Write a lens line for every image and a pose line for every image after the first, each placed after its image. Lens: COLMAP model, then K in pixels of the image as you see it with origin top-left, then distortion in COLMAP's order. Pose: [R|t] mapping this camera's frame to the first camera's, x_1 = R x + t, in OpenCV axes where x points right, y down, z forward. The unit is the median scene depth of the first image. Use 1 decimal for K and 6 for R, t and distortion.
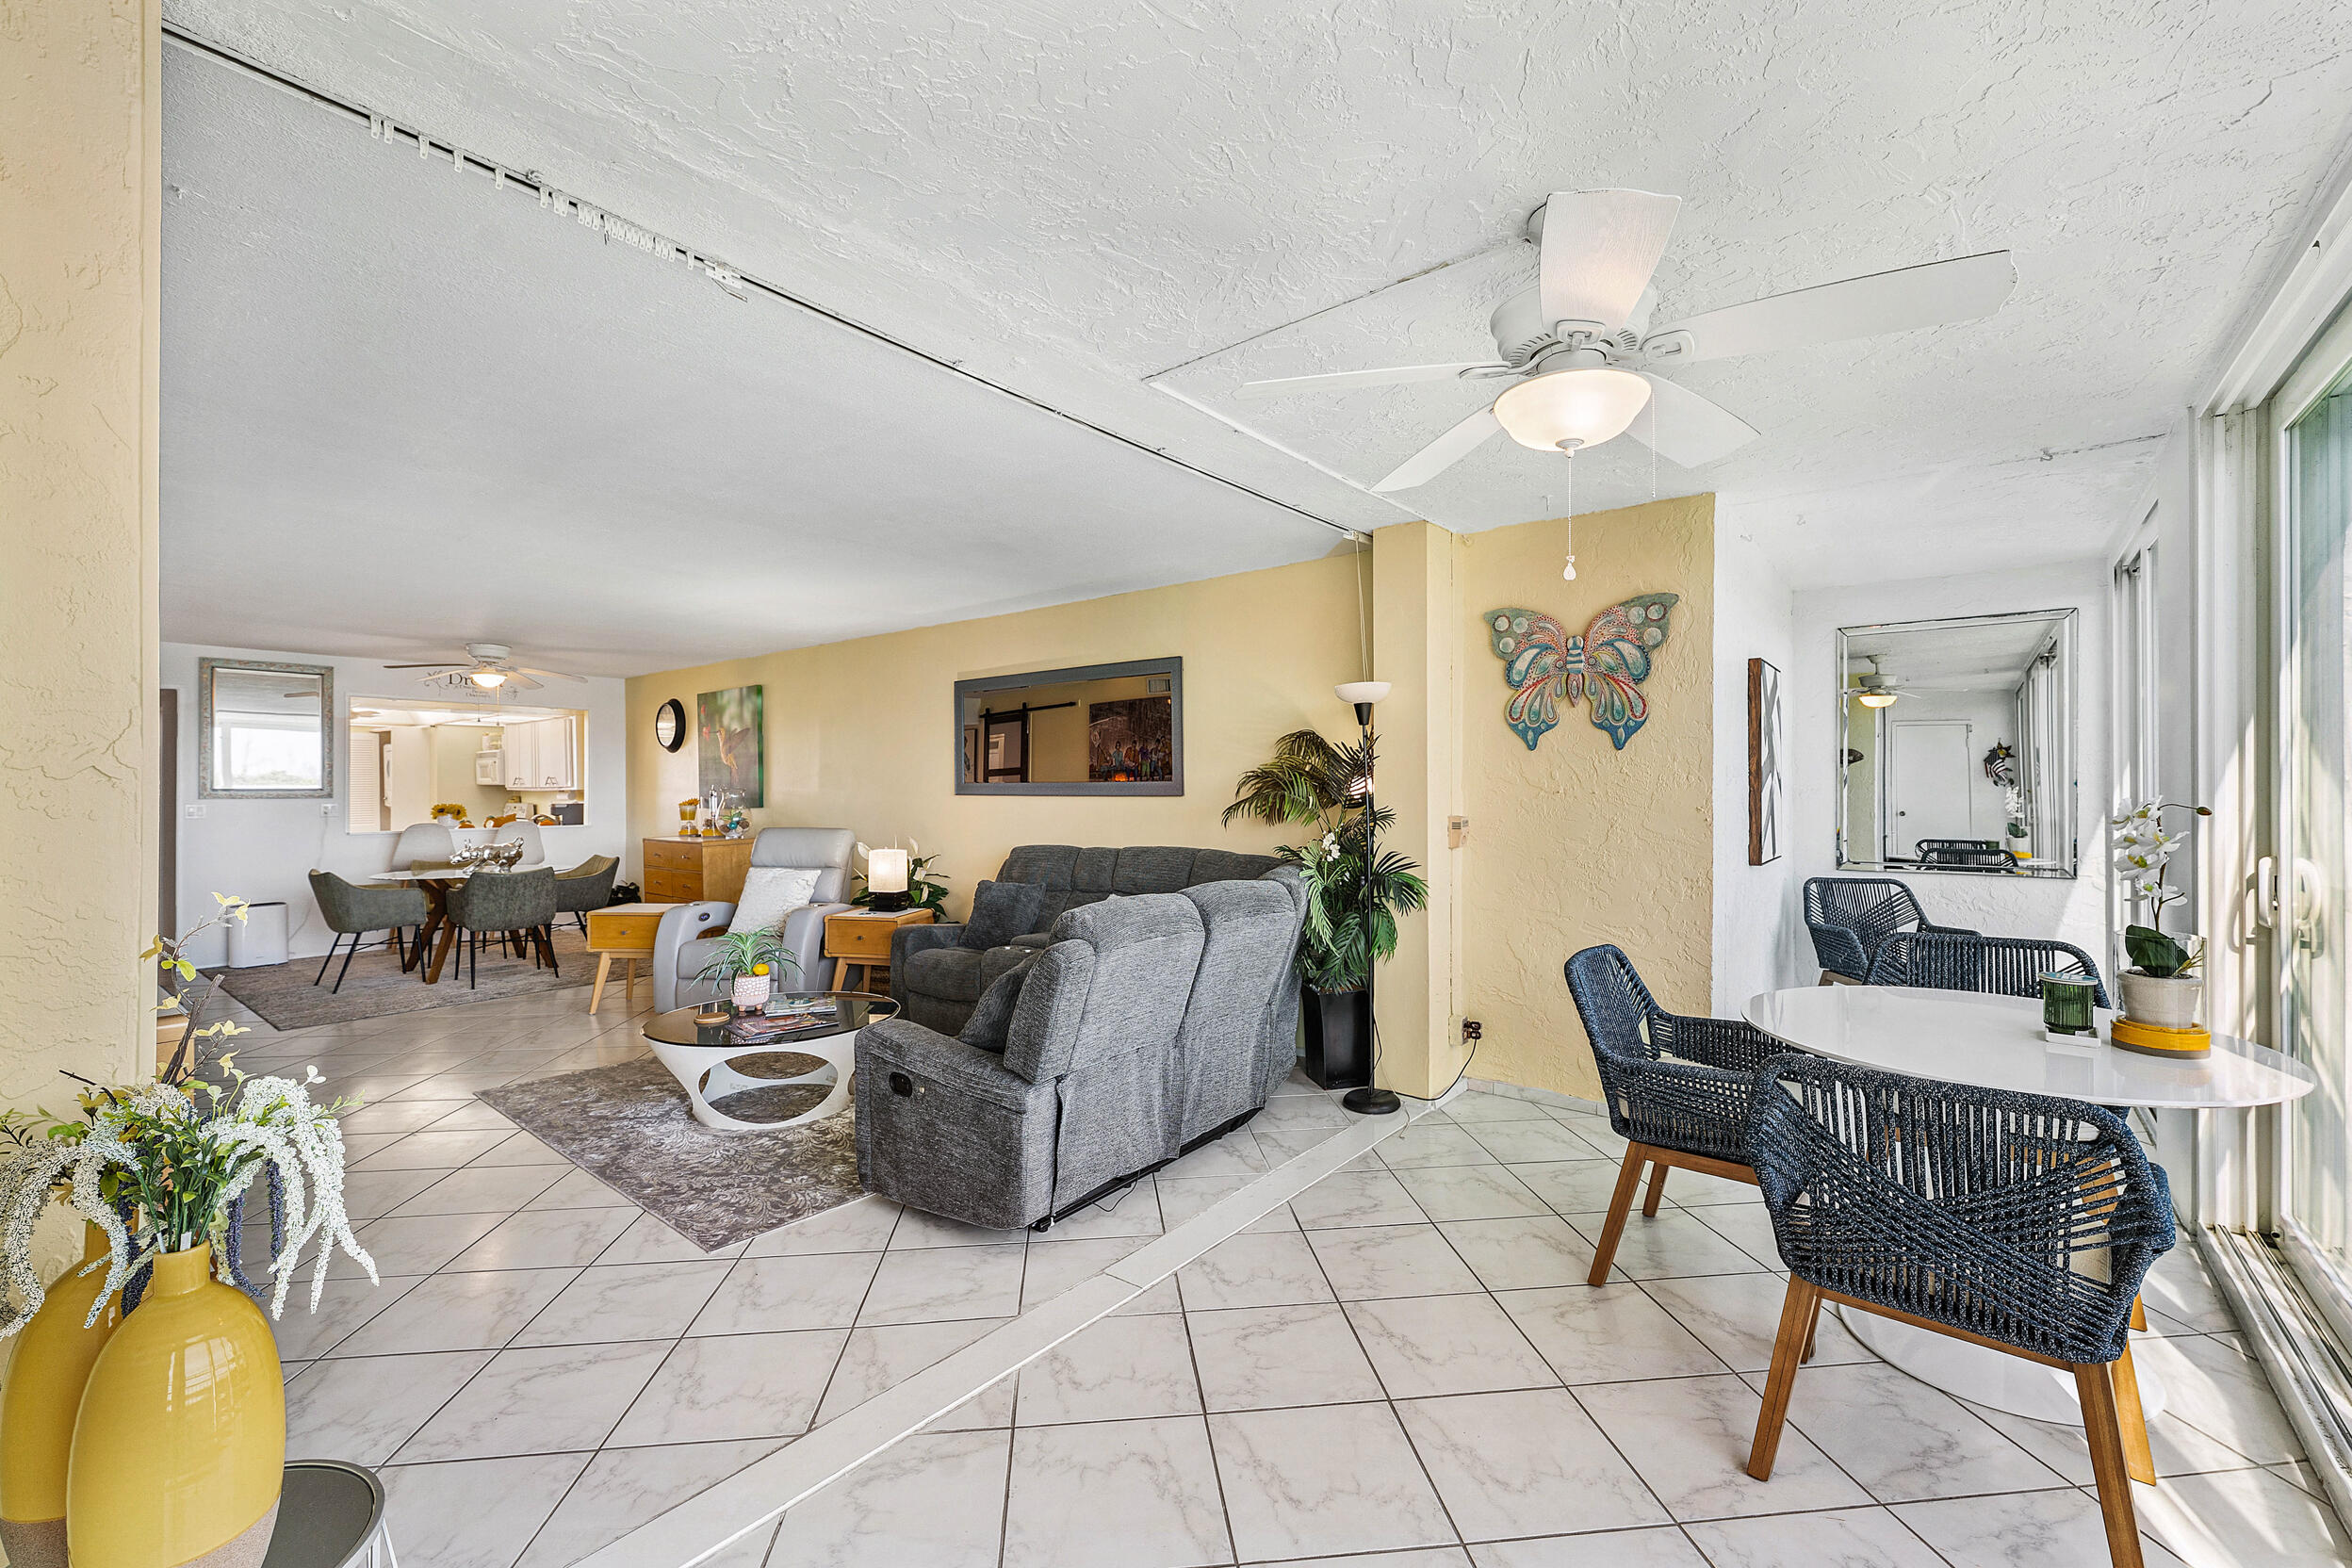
lens RADIAL K [[968.2, 0, 1176.0], [0, 968.2, 784.0], [0, 0, 1]] dist [-0.001020, 0.000011]
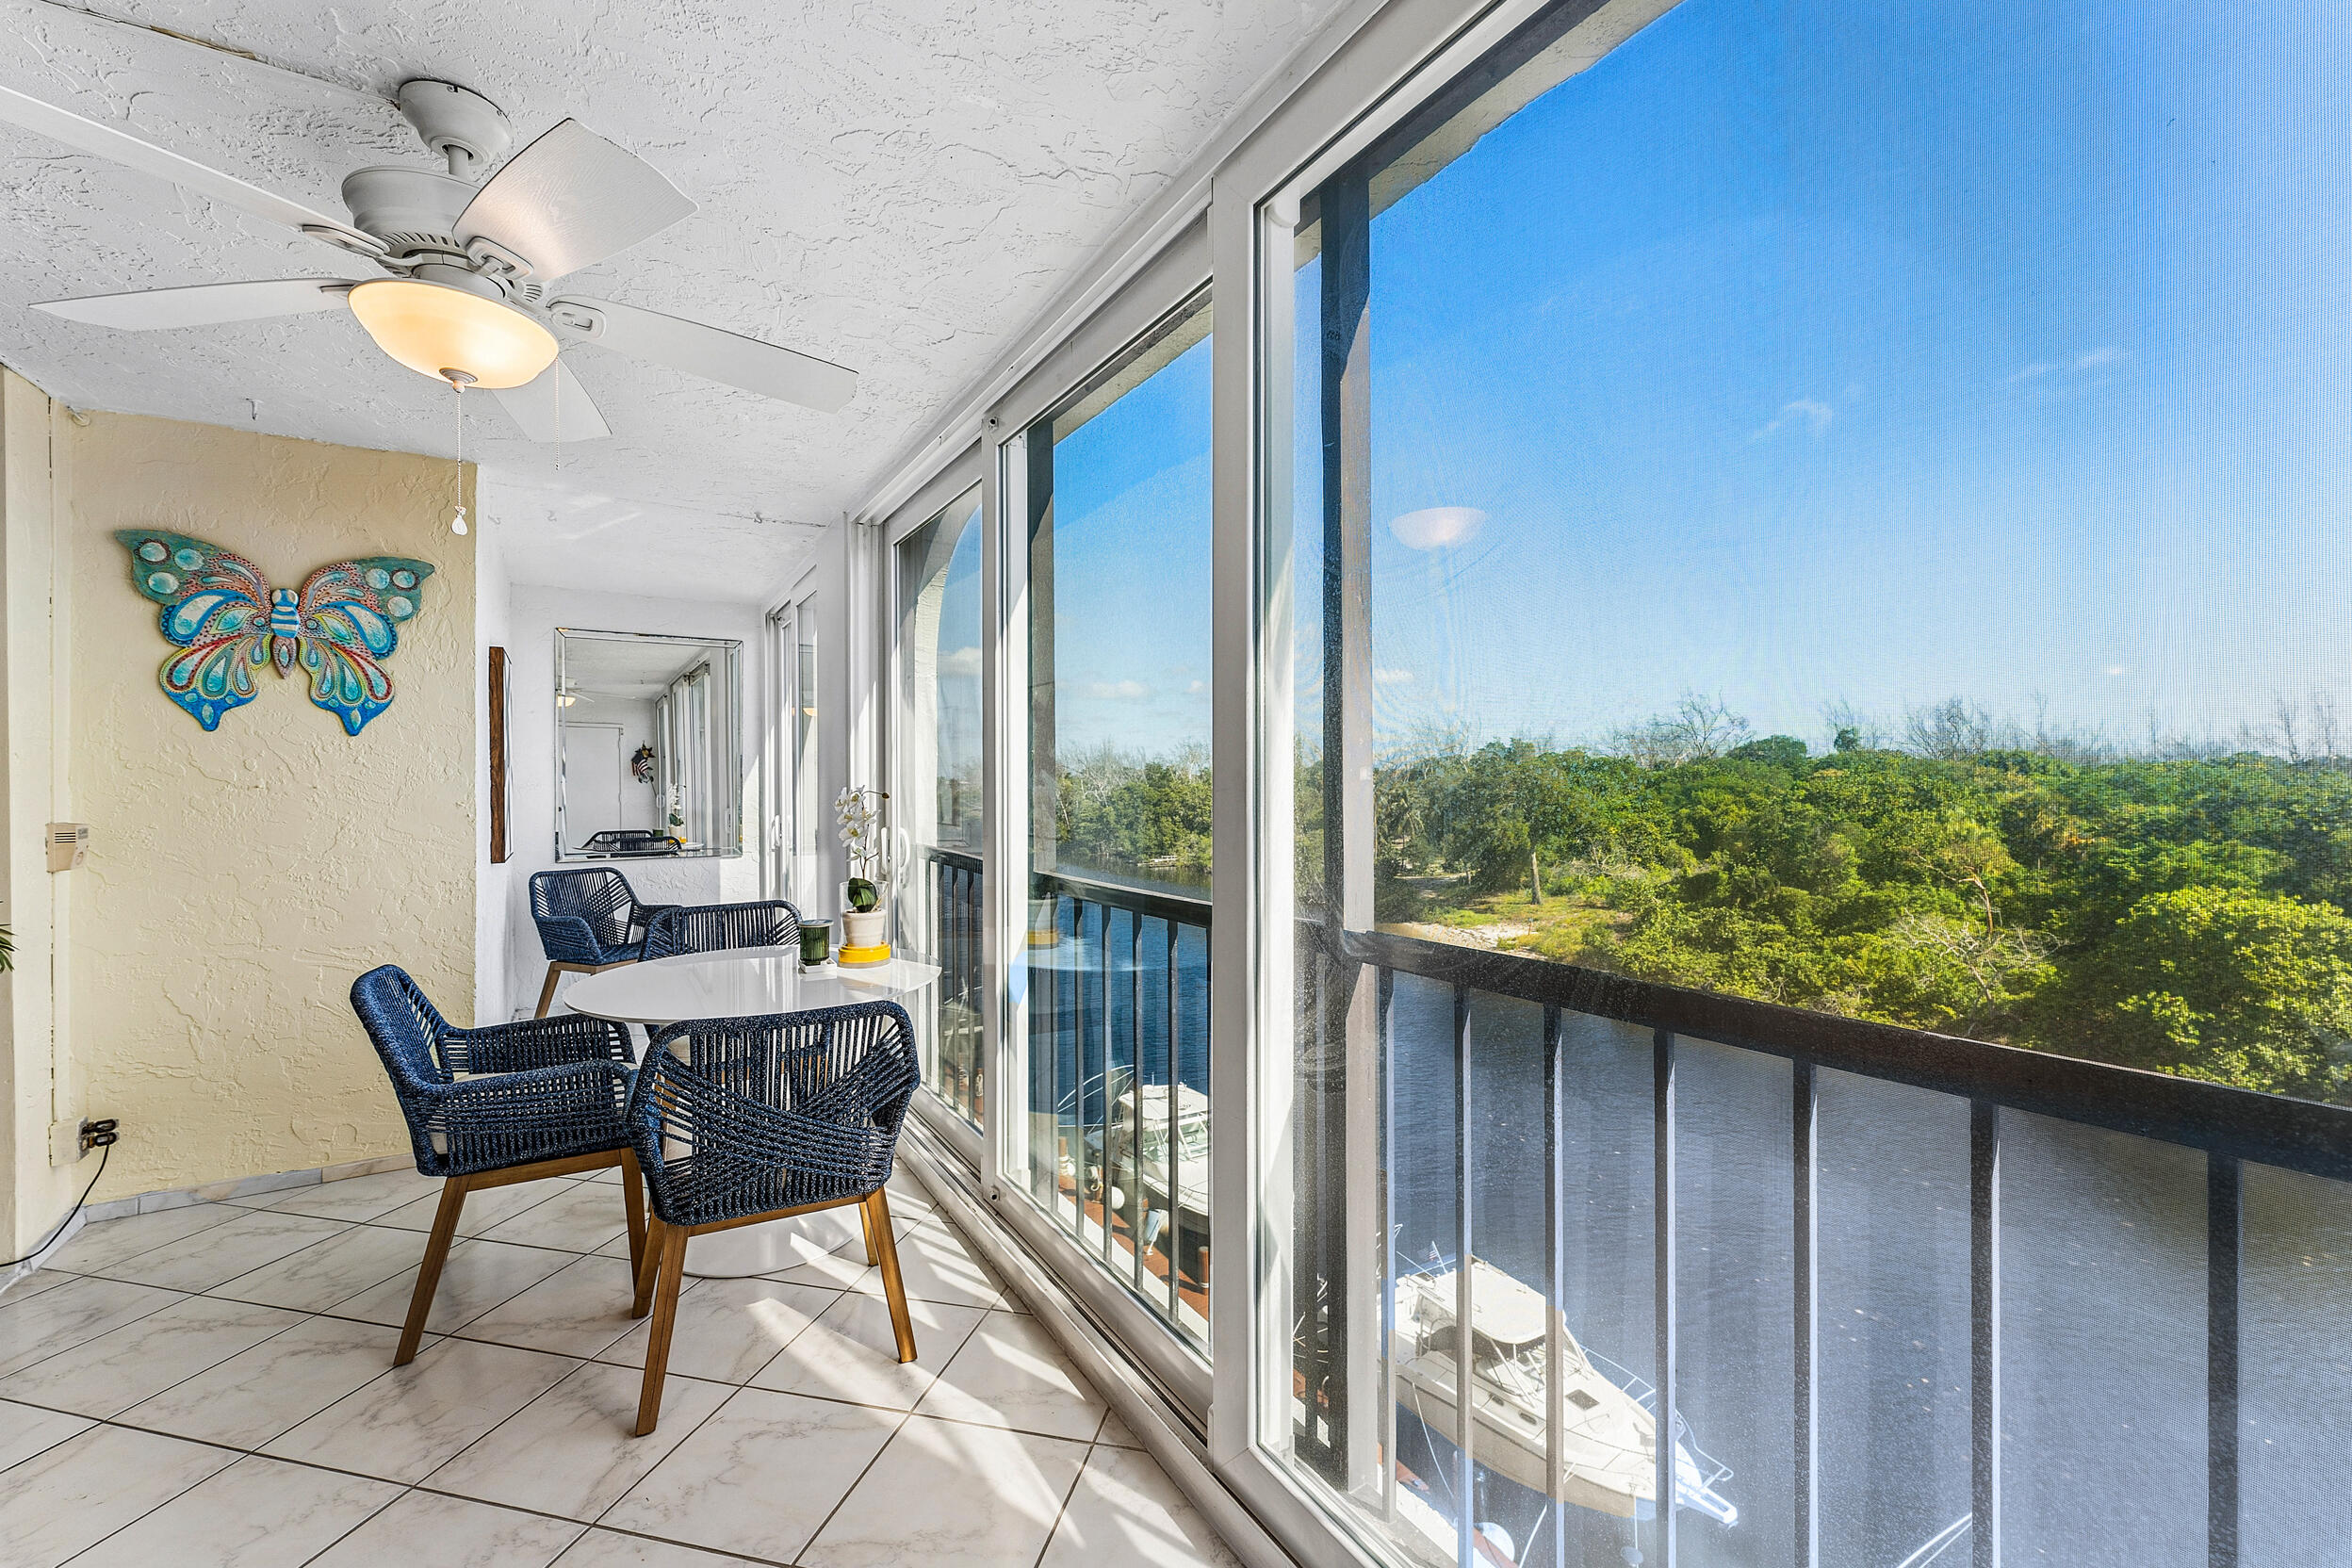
lens RADIAL K [[961.1, 0, 1186.0], [0, 961.1, 789.8], [0, 0, 1]] dist [0.000517, 0.000043]
pose [[0.325332, -0.006283, 0.945579, -0.092549], [-0.001057, 0.999975, 0.007009, 0.004650], [-0.945599, -0.003280, 0.325317, 0.051145]]
